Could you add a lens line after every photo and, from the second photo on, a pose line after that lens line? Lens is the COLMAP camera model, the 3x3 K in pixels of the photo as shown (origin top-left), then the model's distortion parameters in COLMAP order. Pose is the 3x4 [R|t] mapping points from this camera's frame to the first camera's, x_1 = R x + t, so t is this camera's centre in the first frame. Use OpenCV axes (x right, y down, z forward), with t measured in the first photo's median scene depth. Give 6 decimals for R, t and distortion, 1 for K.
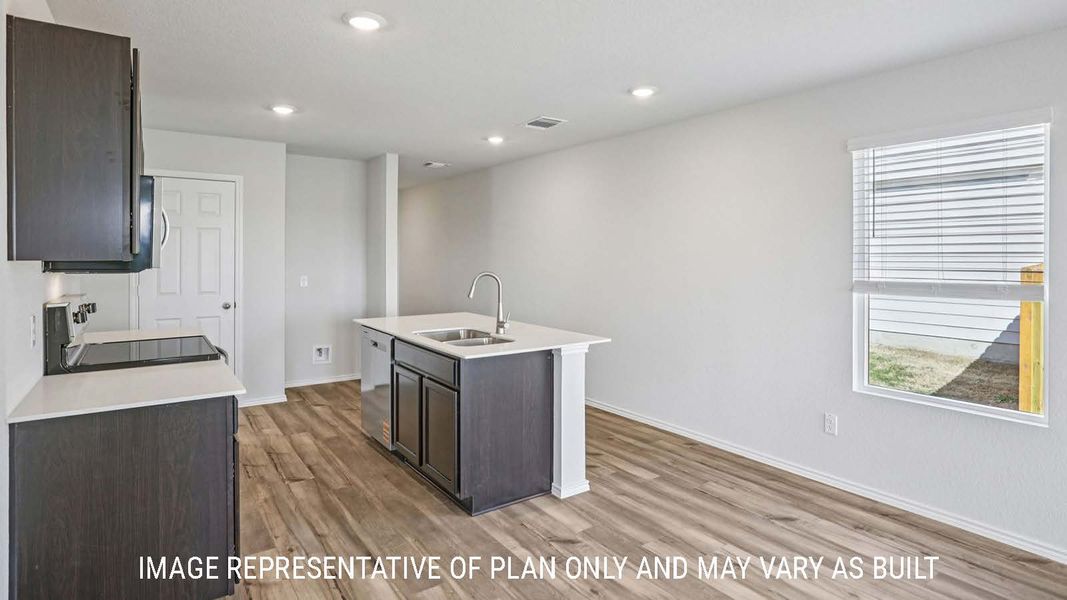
lens RADIAL K [[551.2, 0, 543.5], [0, 551.2, 254.5], [0, 0, 1]] dist [-0.053311, 0.026901]
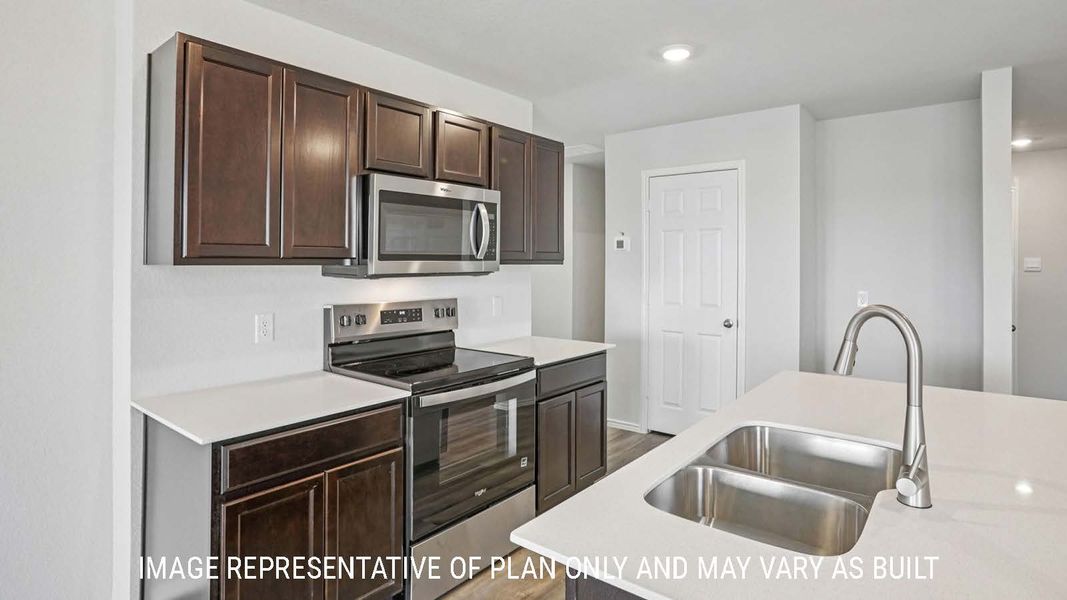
lens RADIAL K [[551.2, 0, 543.5], [0, 551.2, 254.5], [0, 0, 1]] dist [-0.053311, 0.026901]
pose [[0.276694, -0.012786, -0.960873, 0.182643], [-0.001450, 0.999905, -0.013723, 0.005196], [0.960957, 0.005190, 0.276649, 0.775215]]
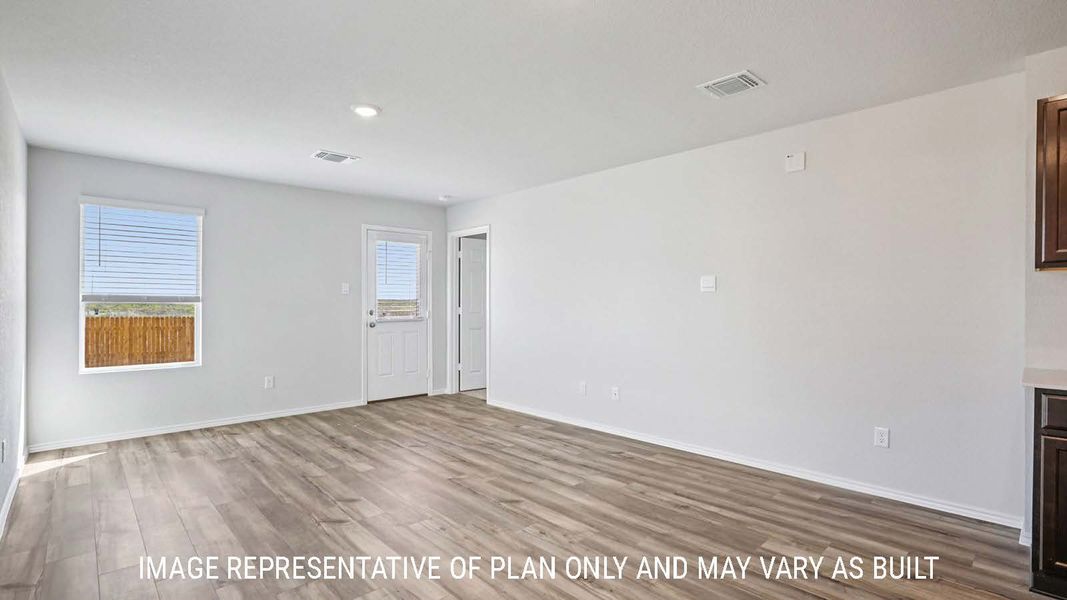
lens RADIAL K [[497.8, 0, 545.3], [0, 497.8, 302.9], [0, 0, 1]] dist [-0.054154, 0.017821]
pose [[-0.989863, -0.001266, -0.142019, 0.334151], [-0.001158, 0.999999, -0.000841, 0.059944], [0.142020, -0.000668, -0.989864, 1.141216]]
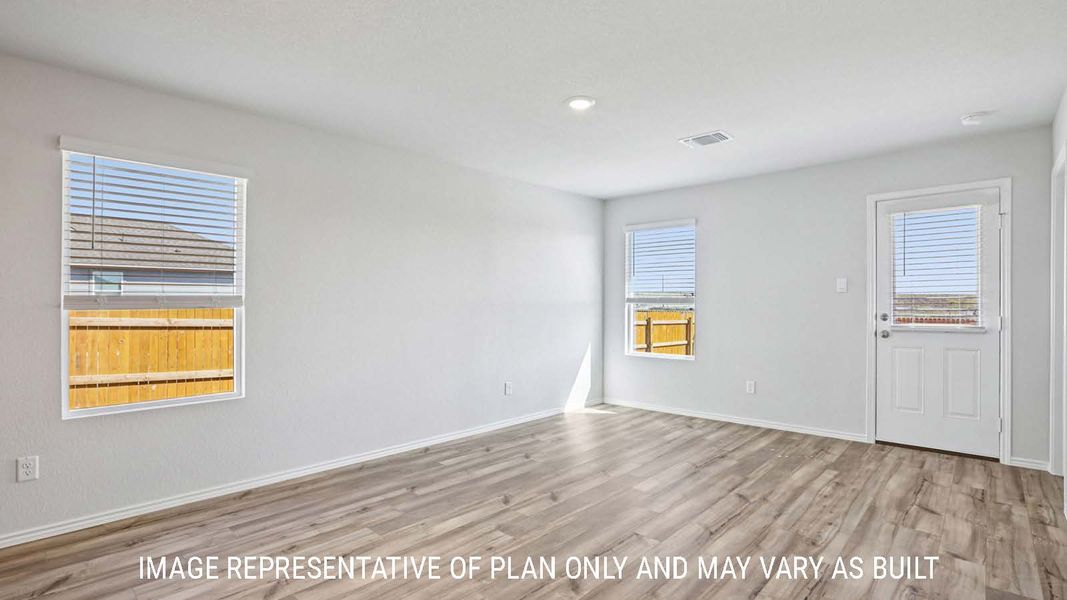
lens RADIAL K [[497.8, 0, 545.3], [0, 497.8, 302.9], [0, 0, 1]] dist [-0.054154, 0.017821]
pose [[-0.203121, 0.003130, 0.979149, -0.359887], [-0.000748, 0.999994, -0.003352, 0.062644], [-0.979153, -0.001414, -0.203117, 0.382909]]
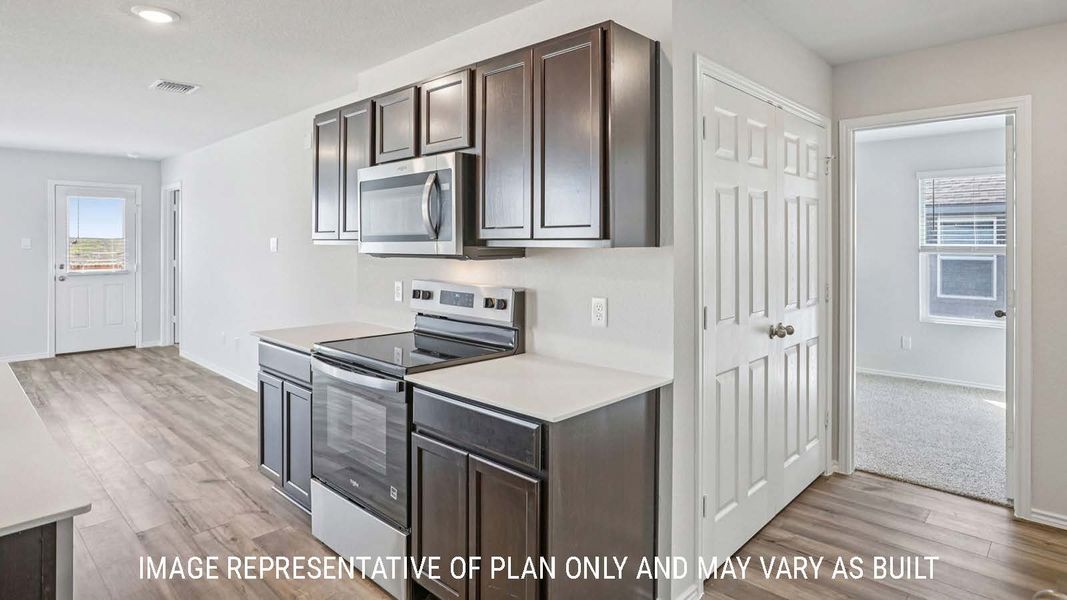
lens RADIAL K [[551.2, 0, 543.5], [0, 551.2, 254.5], [0, 0, 1]] dist [-0.053311, 0.026901]
pose [[-0.978832, 0.000584, -0.204666, -0.646539], [-0.002796, 0.999864, 0.016224, 0.012501], [0.204648, 0.016453, -0.978697, 1.588625]]
